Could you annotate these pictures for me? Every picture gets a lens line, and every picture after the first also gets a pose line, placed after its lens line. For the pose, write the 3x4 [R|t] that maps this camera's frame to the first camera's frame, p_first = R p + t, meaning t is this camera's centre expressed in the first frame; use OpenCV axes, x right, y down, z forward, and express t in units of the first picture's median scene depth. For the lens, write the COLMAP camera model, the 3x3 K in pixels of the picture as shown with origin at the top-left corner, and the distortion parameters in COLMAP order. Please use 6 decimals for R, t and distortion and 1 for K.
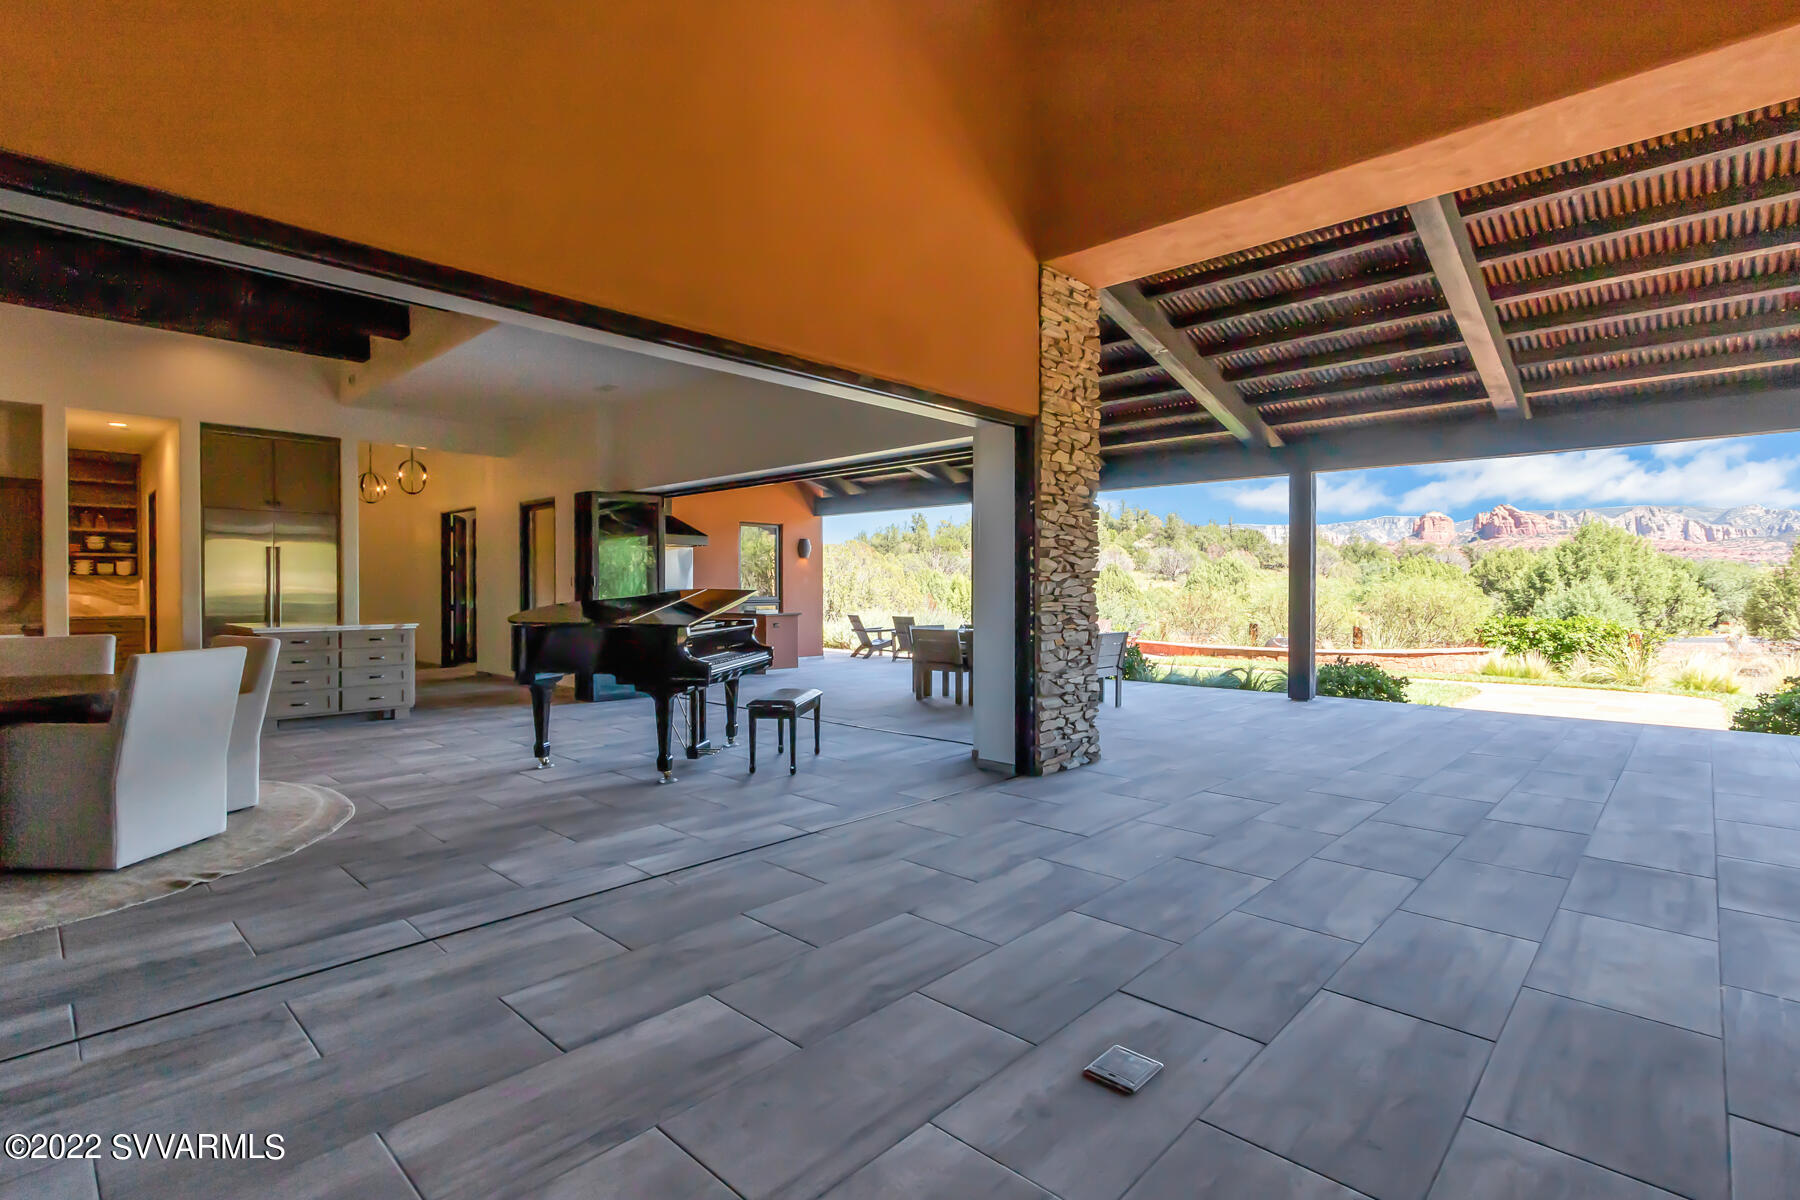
lens RADIAL K [[853.5, 0, 909.5], [0, 853.5, 596.1], [0, 0, 1]] dist [0.005370, 0.000910]
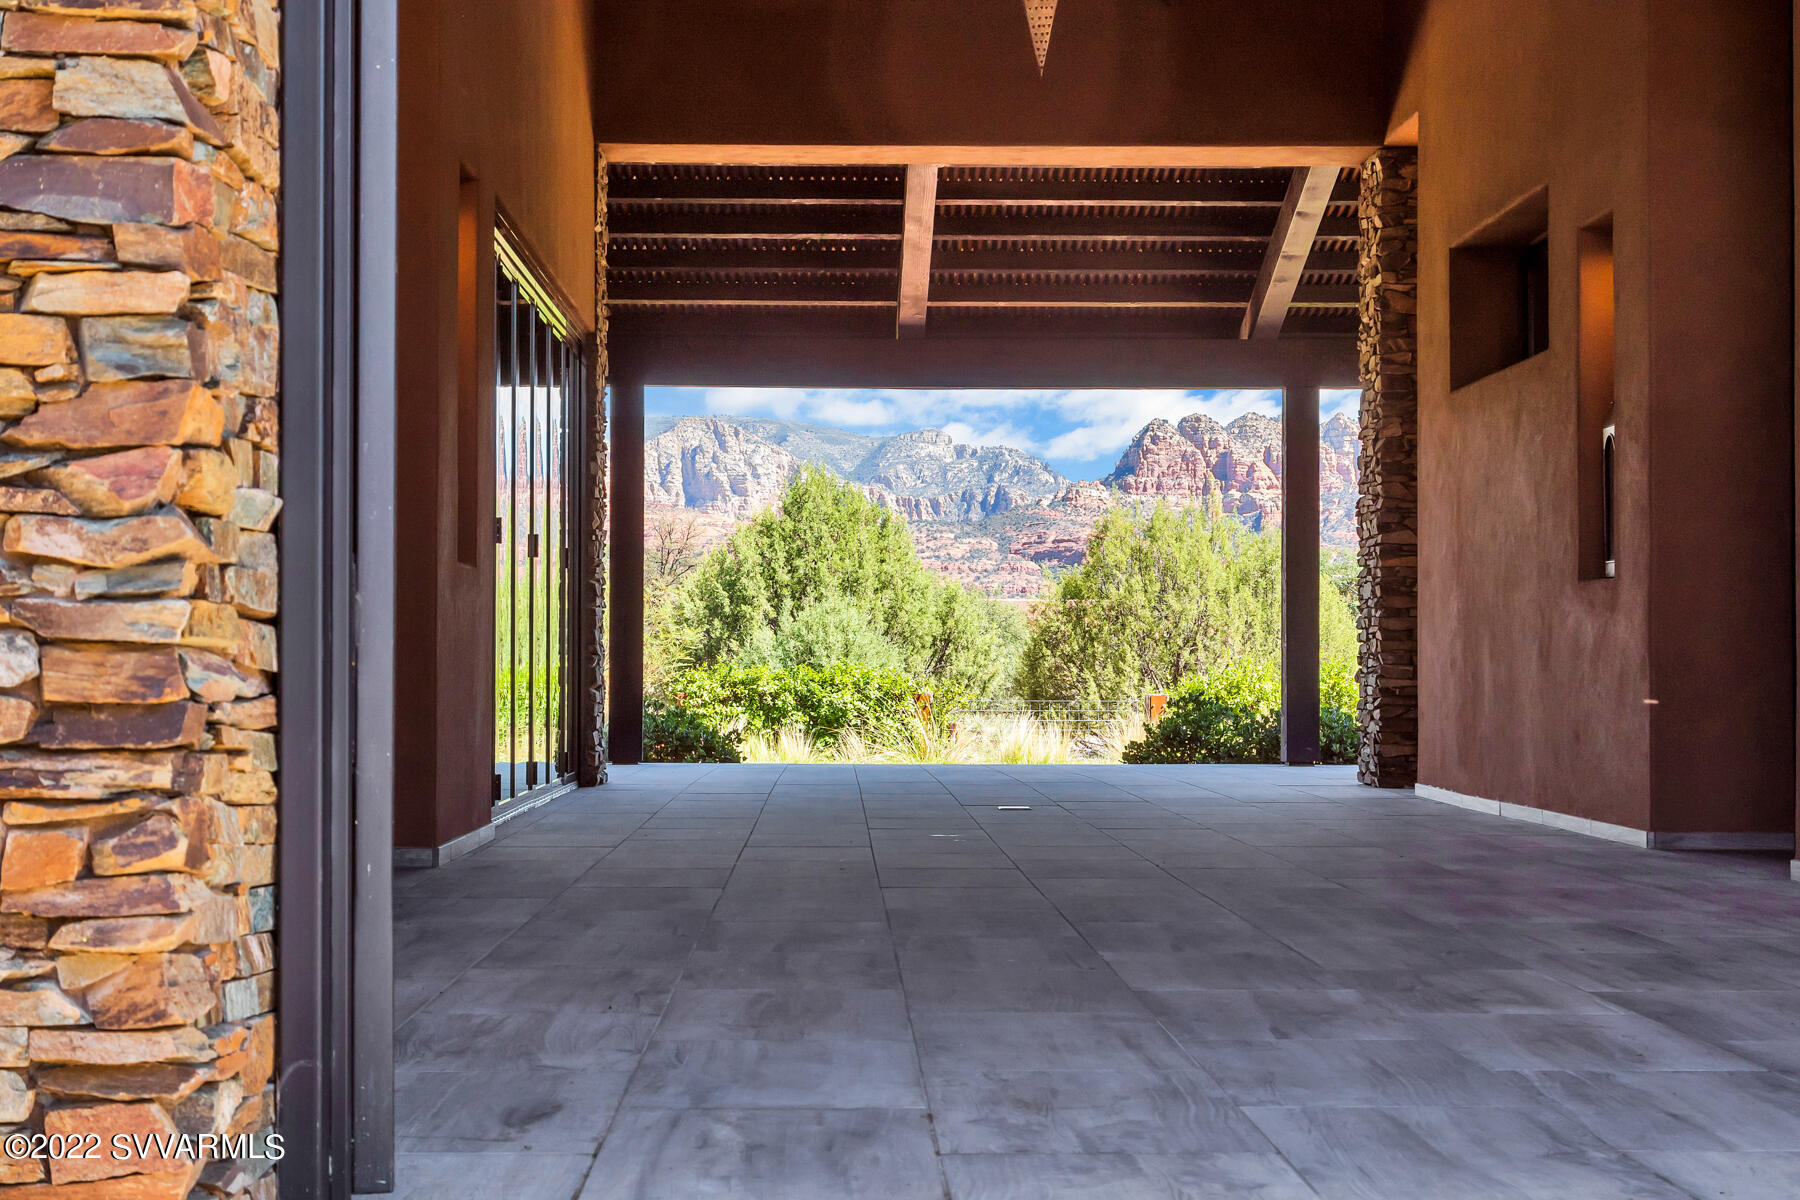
lens RADIAL K [[3421.5, 0, 900.9], [0, 3421.5, 599.4], [0, 0, 1]] dist [-0.036766, 0.000000]
pose [[0.720186, 0.013001, 0.693659, -0.463398], [0.007248, 0.999629, -0.026261, 0.030542], [-0.693743, 0.023941, 0.719824, -0.376756]]
